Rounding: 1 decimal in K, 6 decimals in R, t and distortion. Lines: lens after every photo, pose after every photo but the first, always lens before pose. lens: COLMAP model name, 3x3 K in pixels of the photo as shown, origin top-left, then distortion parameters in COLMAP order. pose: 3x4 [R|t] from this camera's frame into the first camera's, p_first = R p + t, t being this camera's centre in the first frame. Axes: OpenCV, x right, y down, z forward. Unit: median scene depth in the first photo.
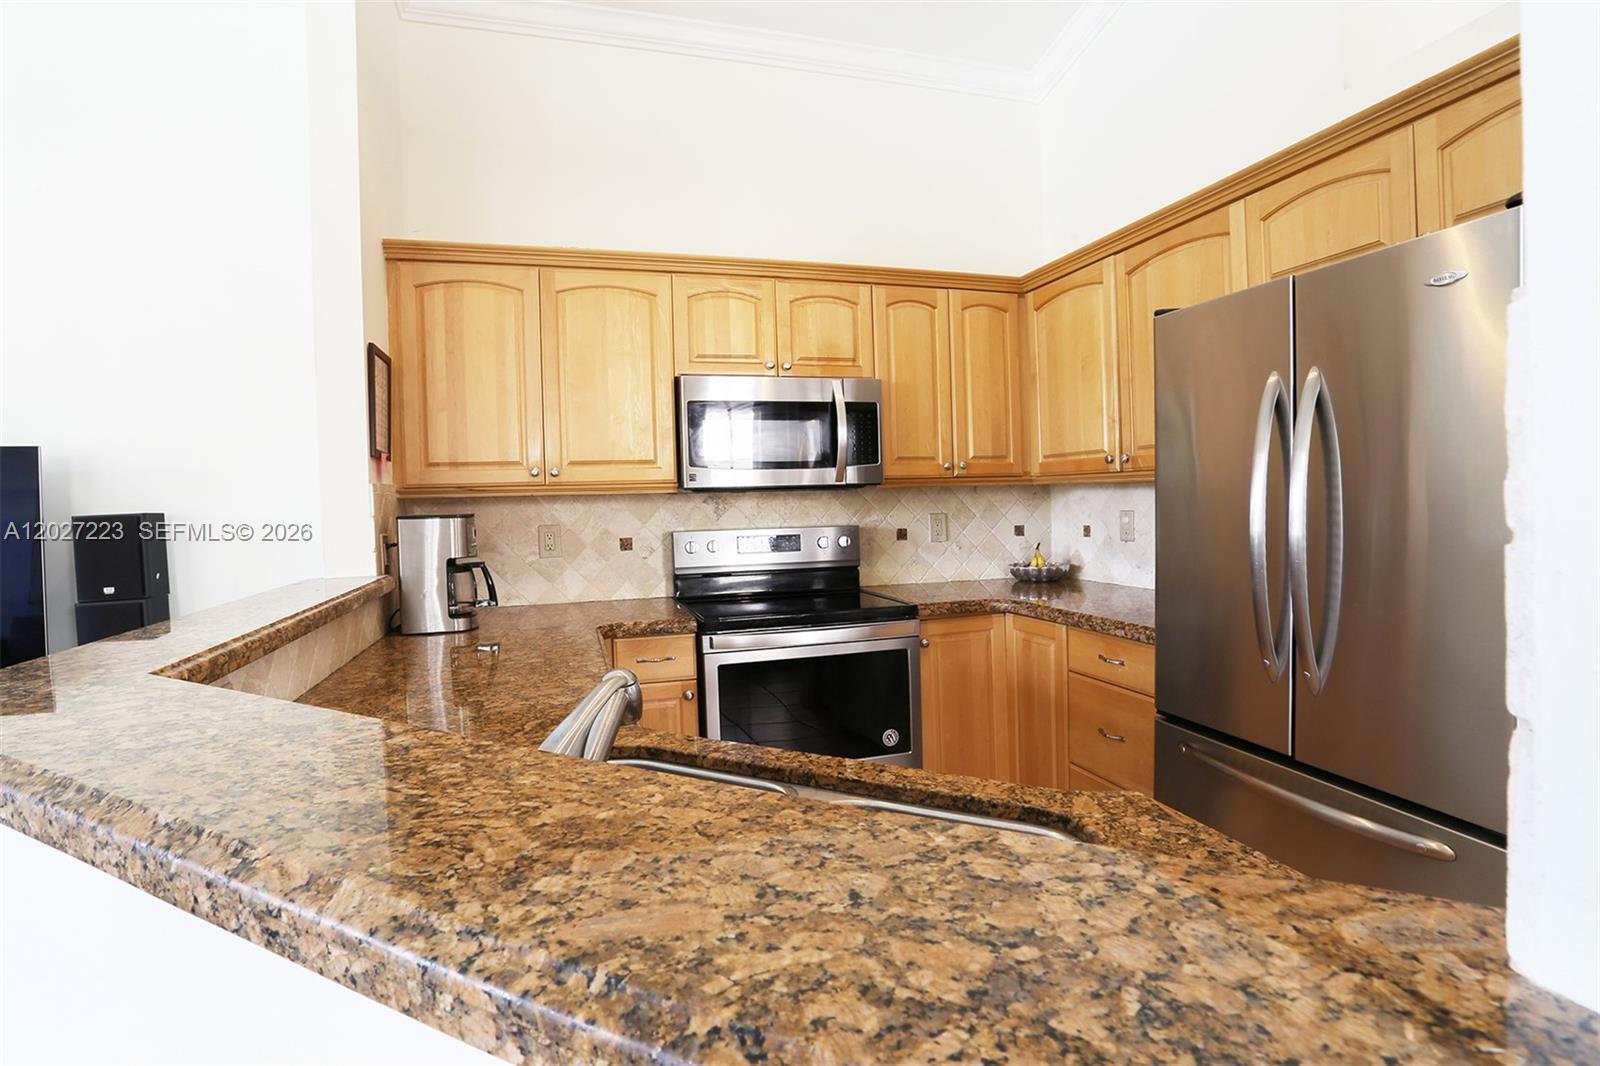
lens RADIAL K [[834.2, 0, 811.0], [0, 834.2, 490.4], [0, 0, 1]] dist [-0.079445, 0.033912]
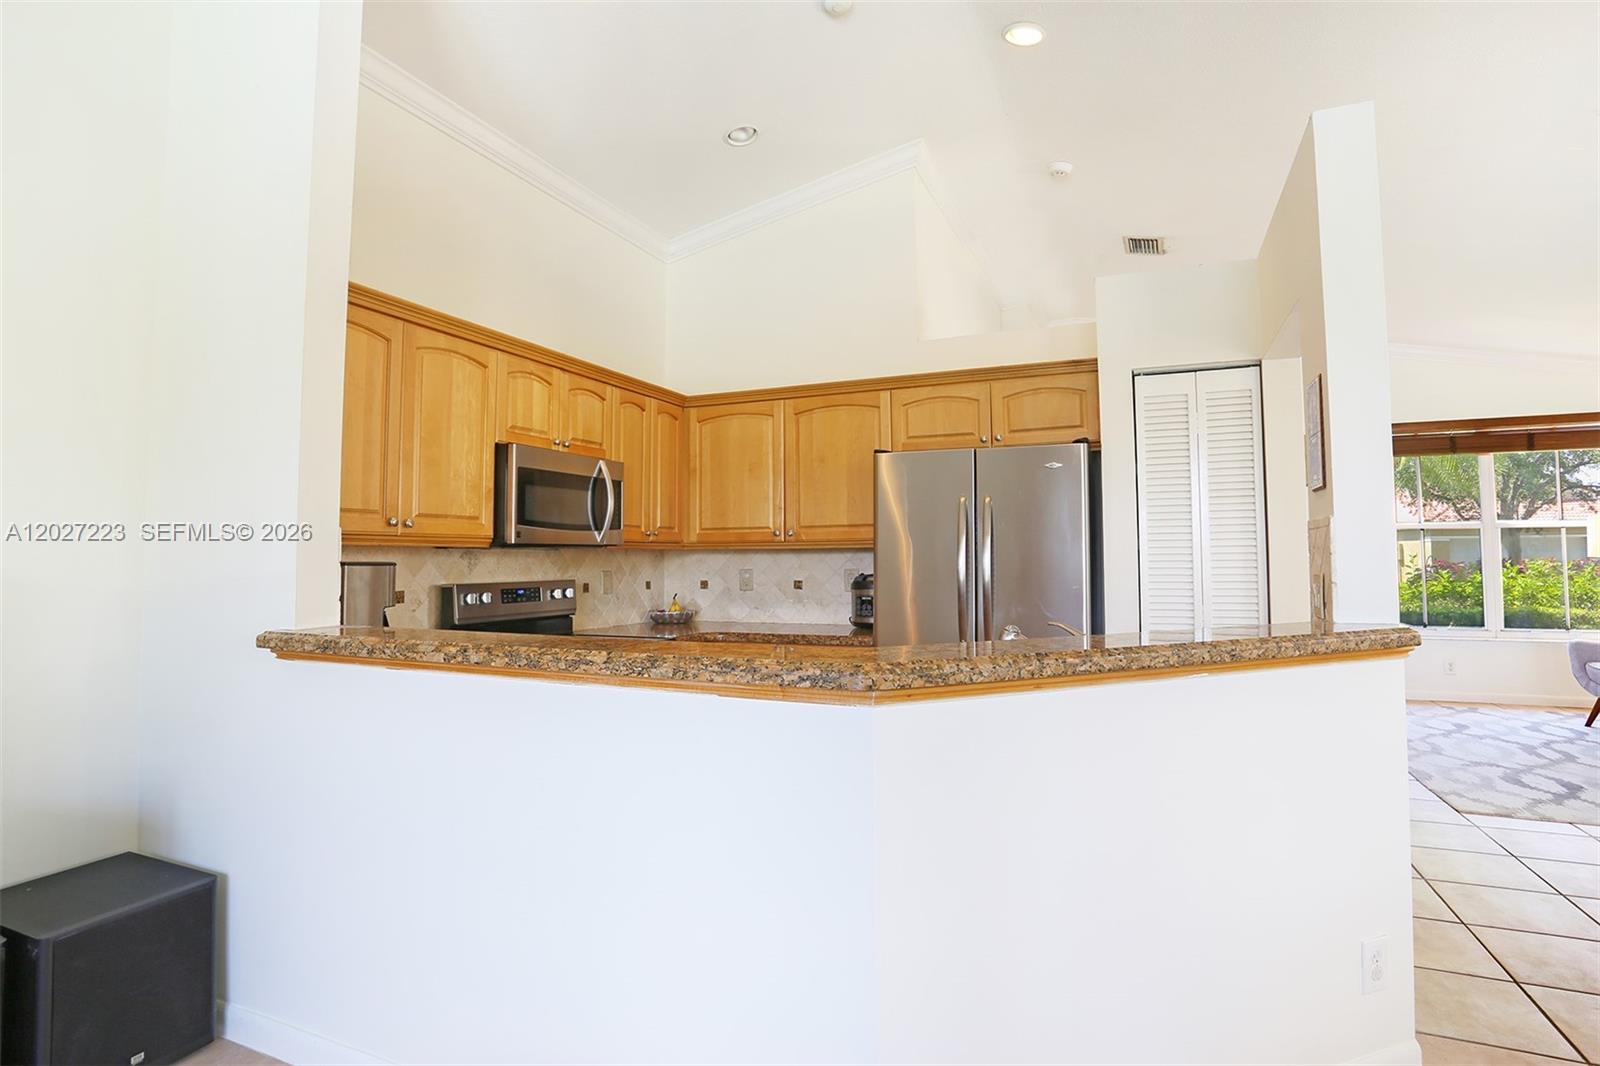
lens RADIAL K [[825.5, 0, 791.1], [0, 825.5, 485.2], [0, 0, 1]] dist [-0.059029, 0.035288]
pose [[0.661886, 0.084769, 0.744796, -0.719842], [-0.016984, 0.995026, -0.098156, 0.020622], [-0.749412, 0.052318, 0.660034, -0.013683]]
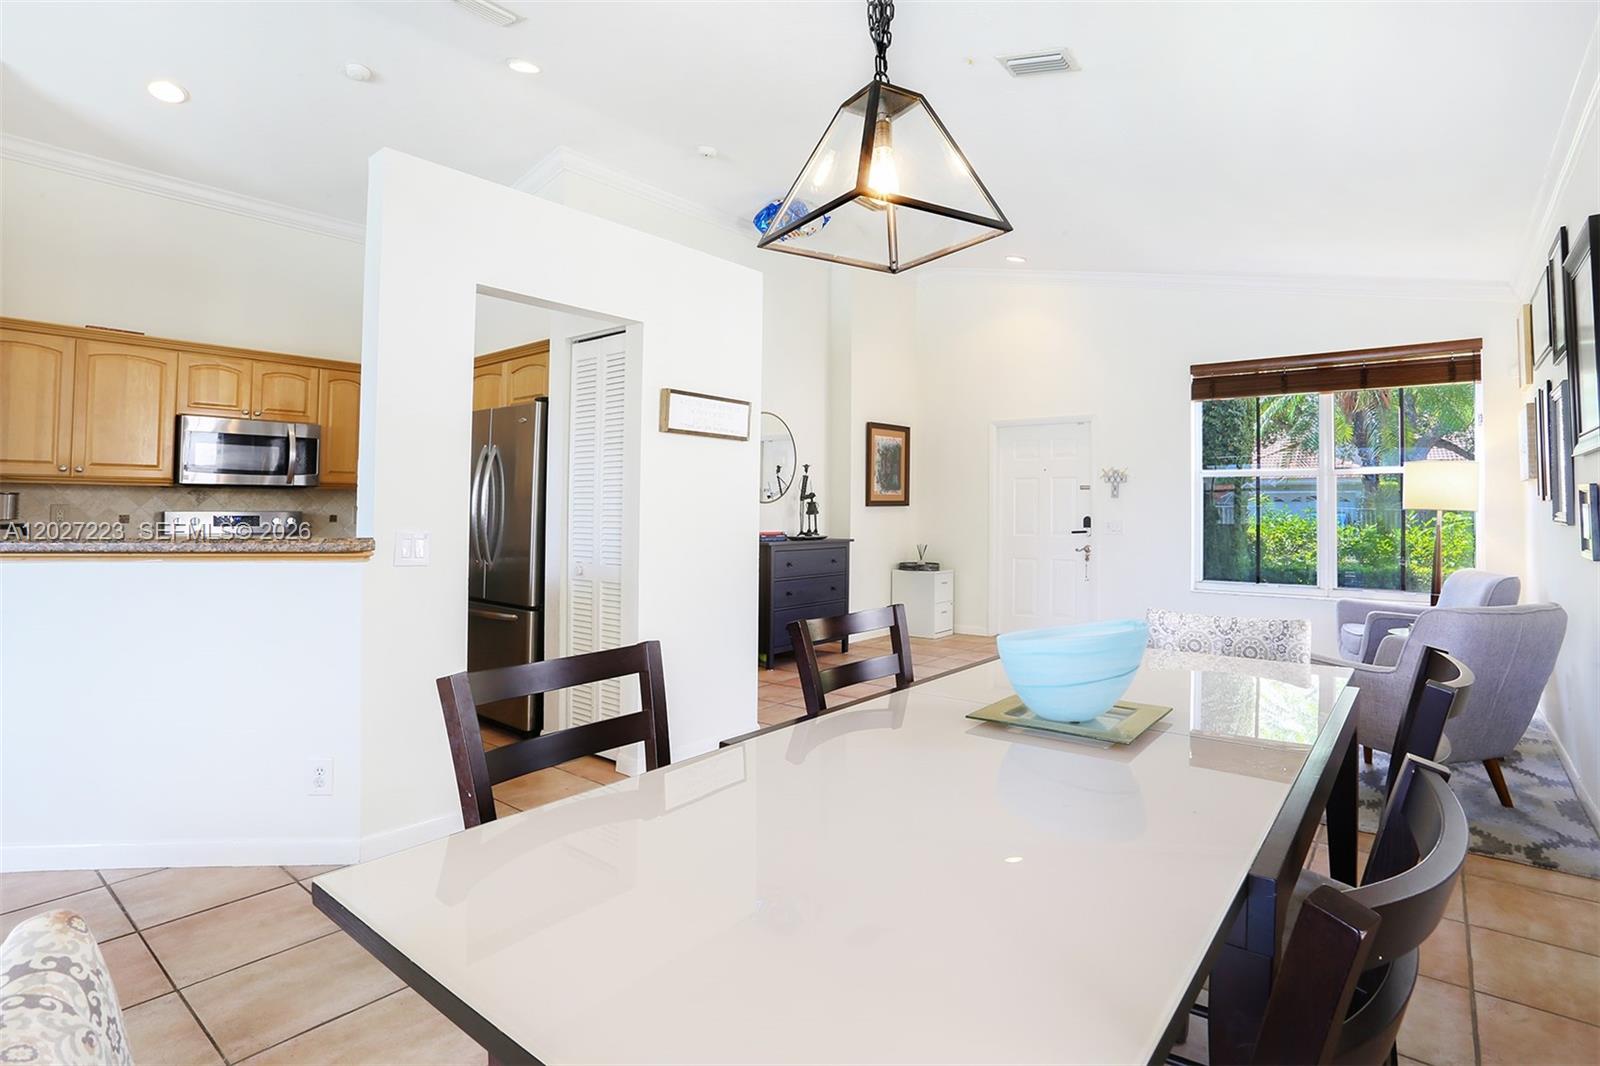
lens RADIAL K [[788.7, 0, 759.9], [0, 788.7, 459.8], [0, 0, 1]] dist [-0.004307, -0.000377]
pose [[0.852828, 0.059788, 0.518757, 0.018028], [-0.029445, 0.997349, -0.066539, 0.020087], [-0.521361, 0.041472, 0.852328, -0.914039]]
